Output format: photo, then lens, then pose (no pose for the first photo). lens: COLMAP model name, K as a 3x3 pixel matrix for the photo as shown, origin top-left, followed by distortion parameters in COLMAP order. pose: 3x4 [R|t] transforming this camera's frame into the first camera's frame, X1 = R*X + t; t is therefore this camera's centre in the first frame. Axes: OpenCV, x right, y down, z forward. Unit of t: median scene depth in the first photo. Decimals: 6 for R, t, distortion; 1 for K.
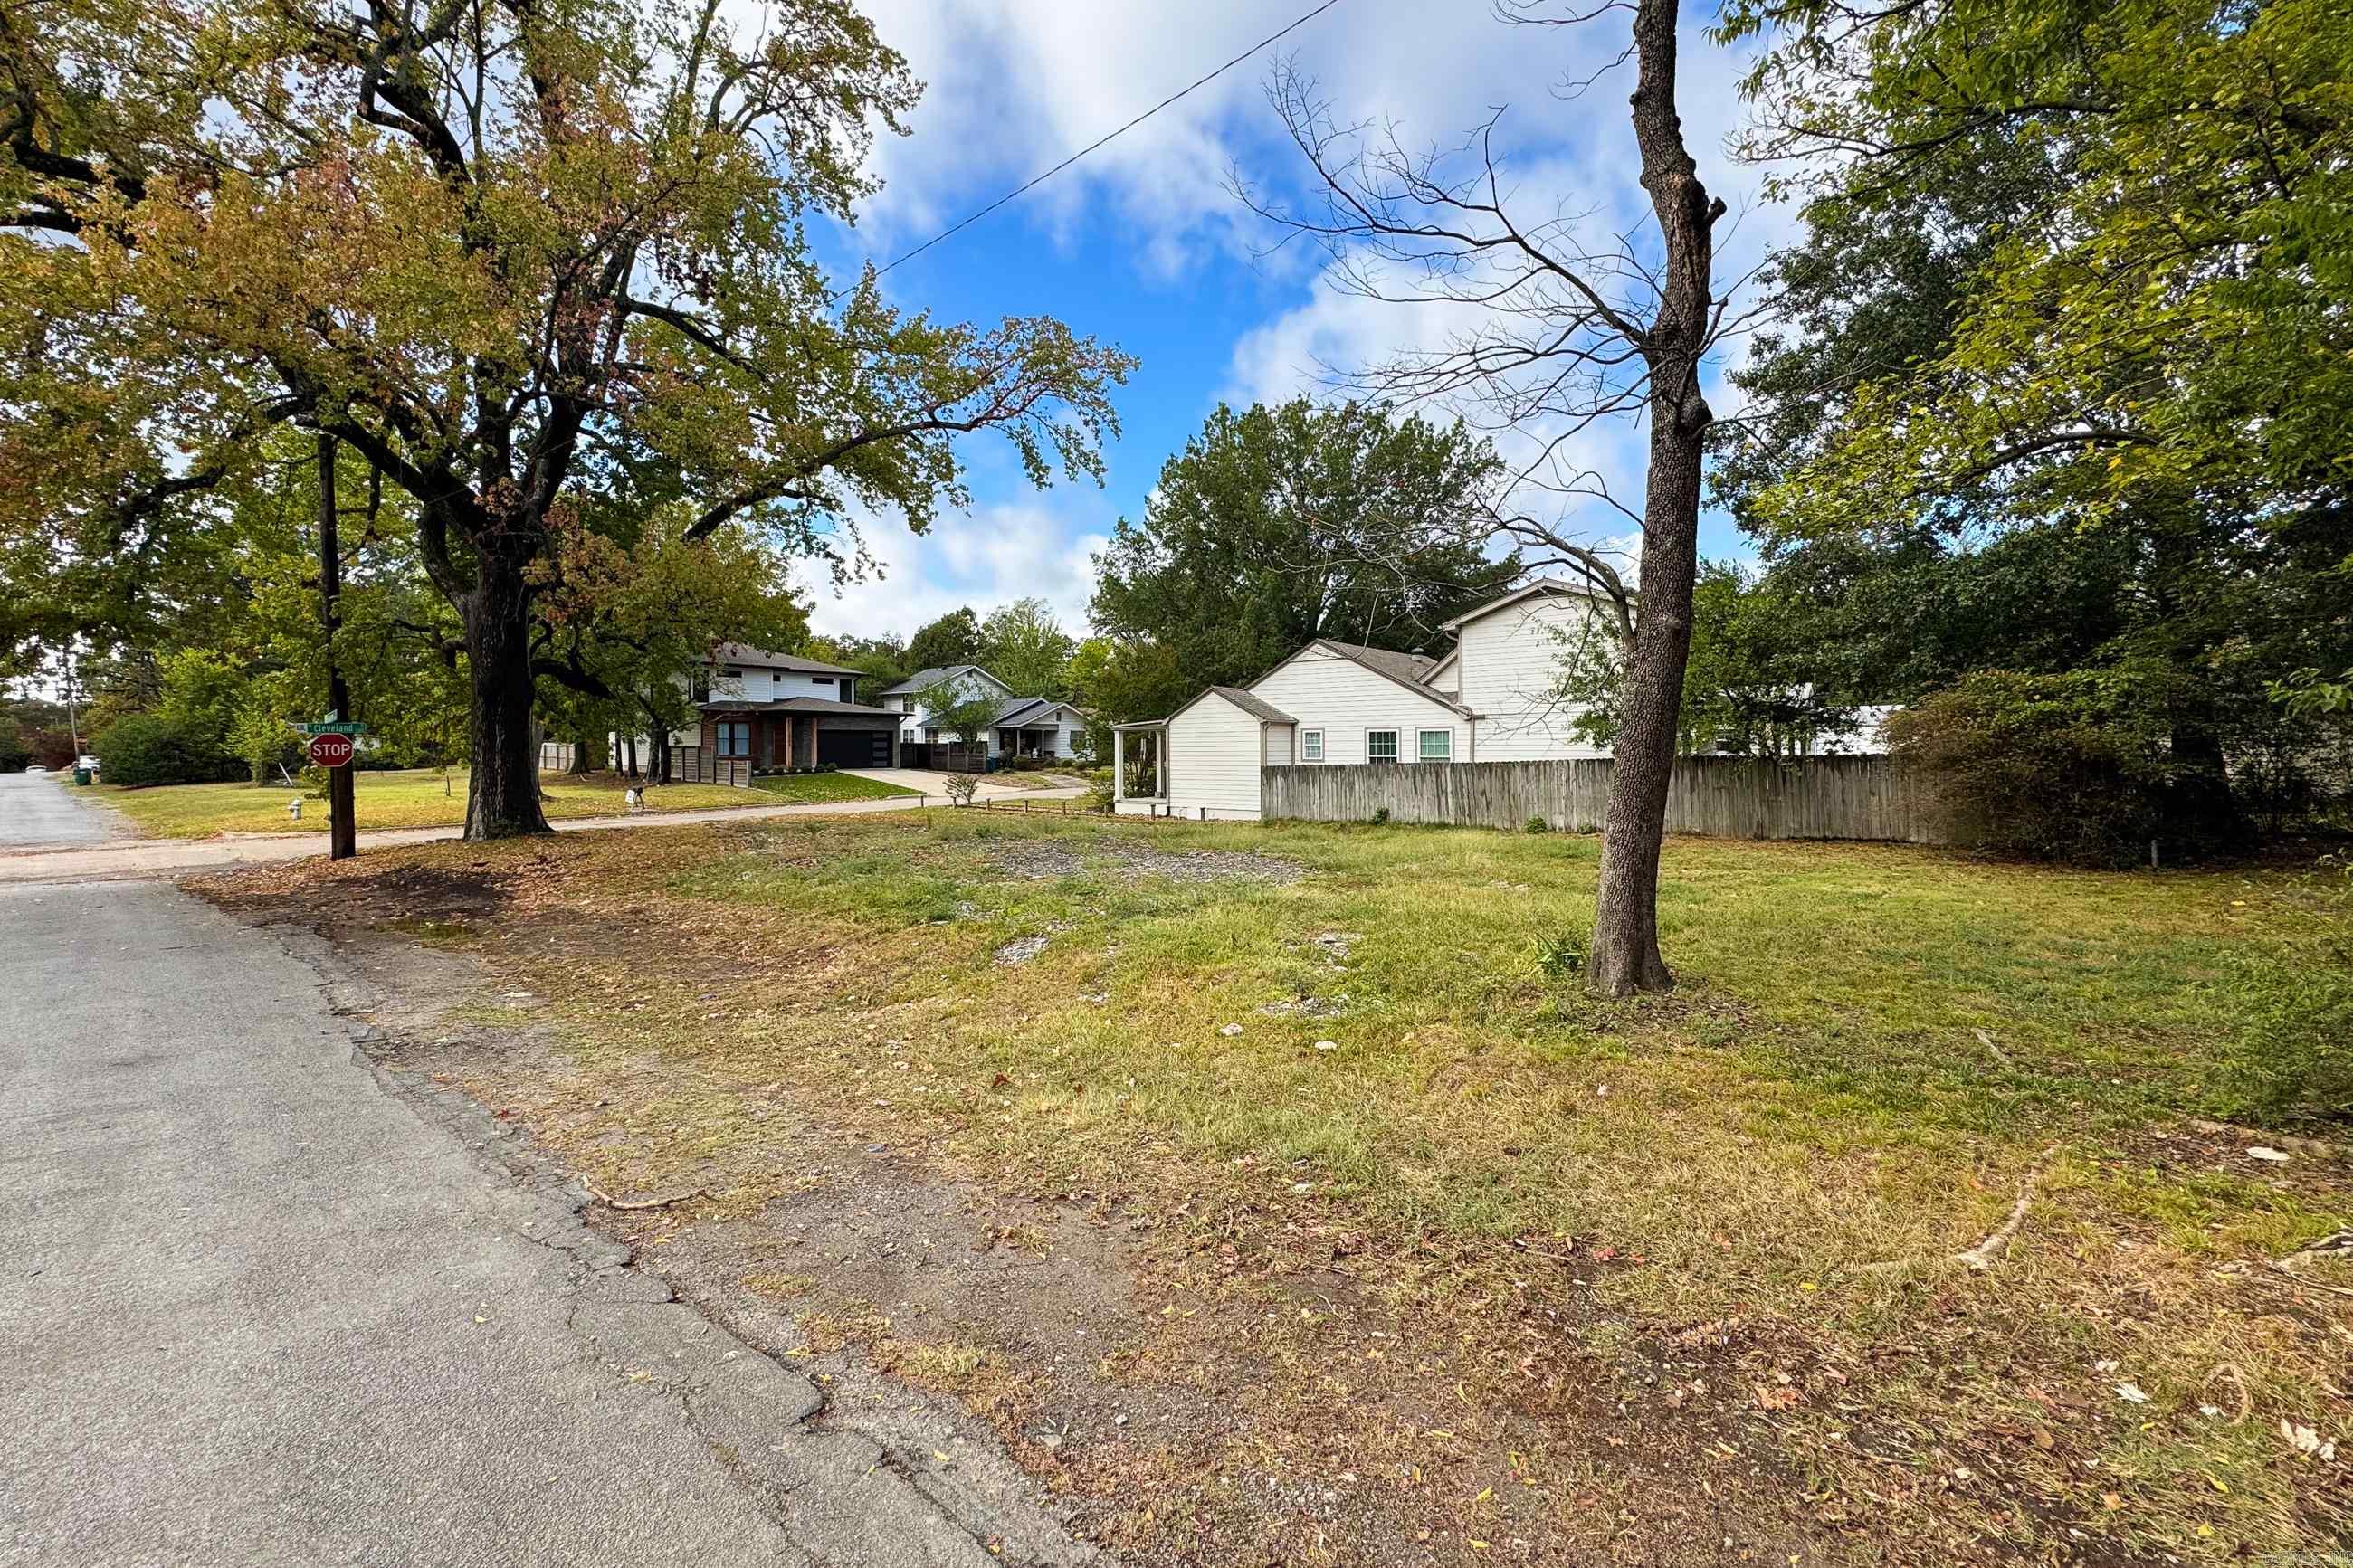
lens RADIAL K [[942.4, 0, 1172.6], [0, 942.4, 780.1], [0, 0, 1]] dist [0.000481, -0.000579]
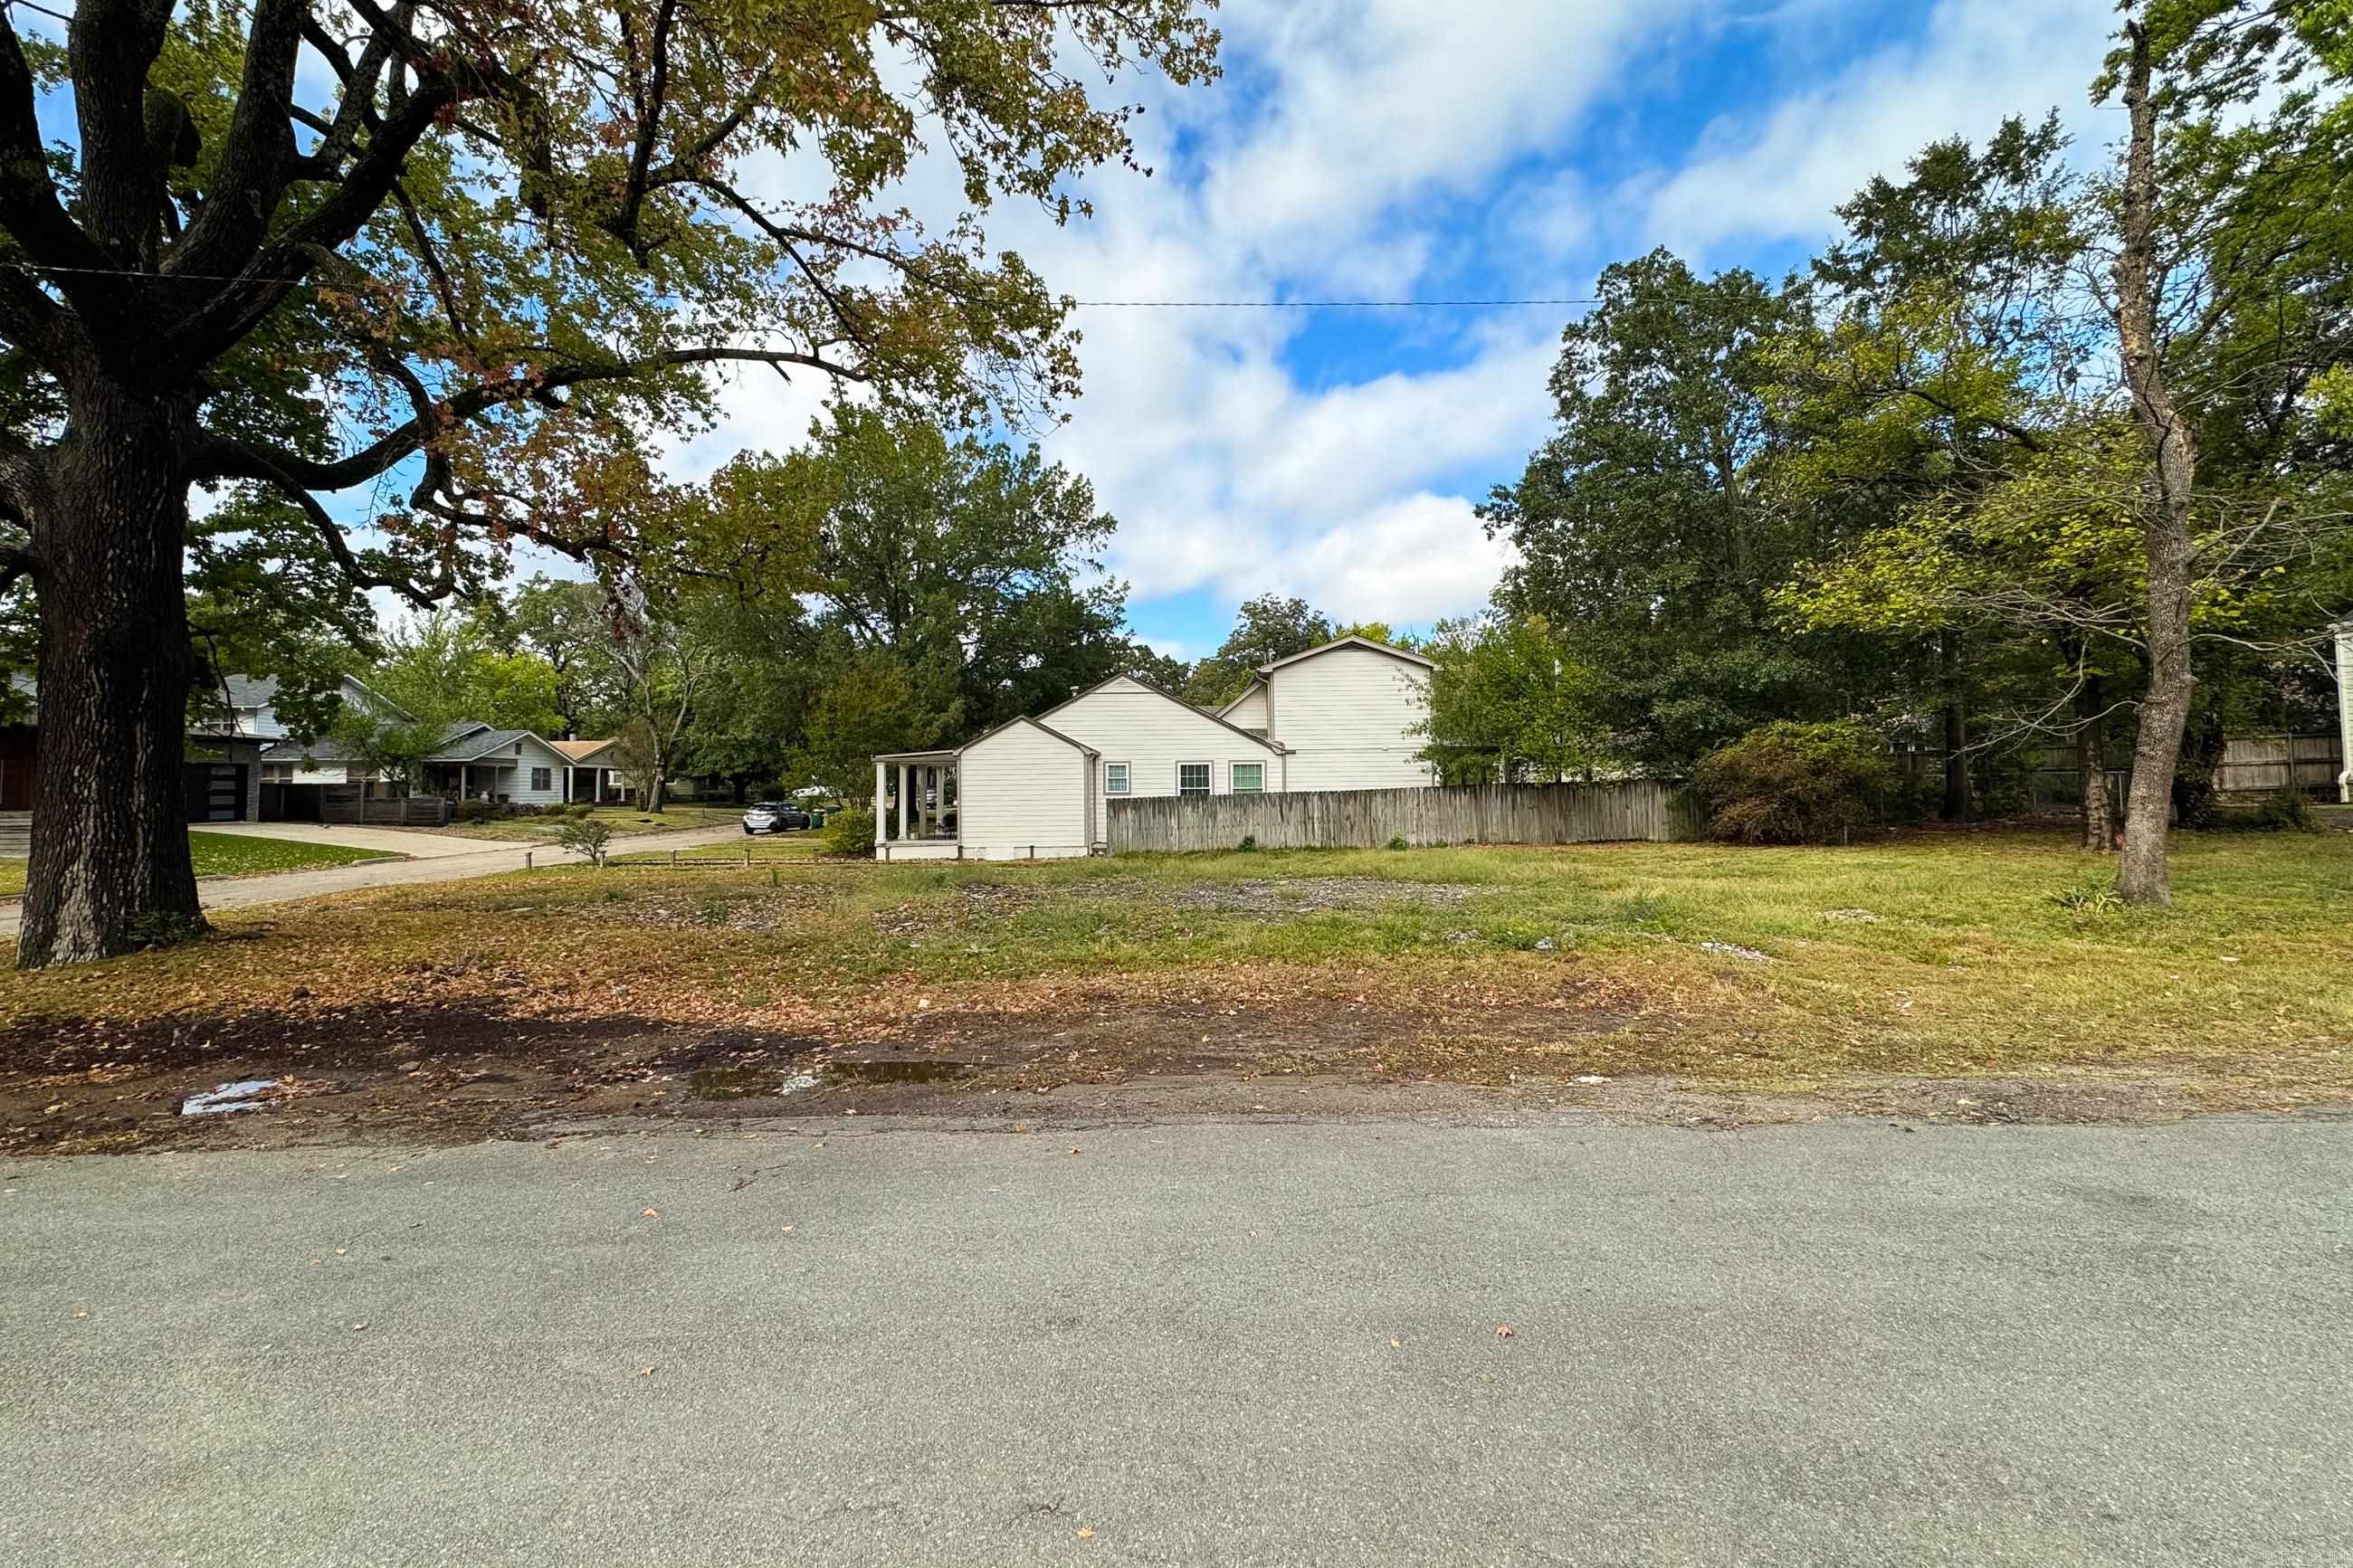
lens RADIAL K [[942.4, 0, 1177.2], [0, 942.4, 777.4], [0, 0, 1]] dist [0.000481, -0.000579]
pose [[0.782601, -0.000025, 0.622524, -0.427637], [0.030341, 0.998813, -0.038103, 0.001959], [-0.621784, 0.048707, 0.781673, 0.191491]]
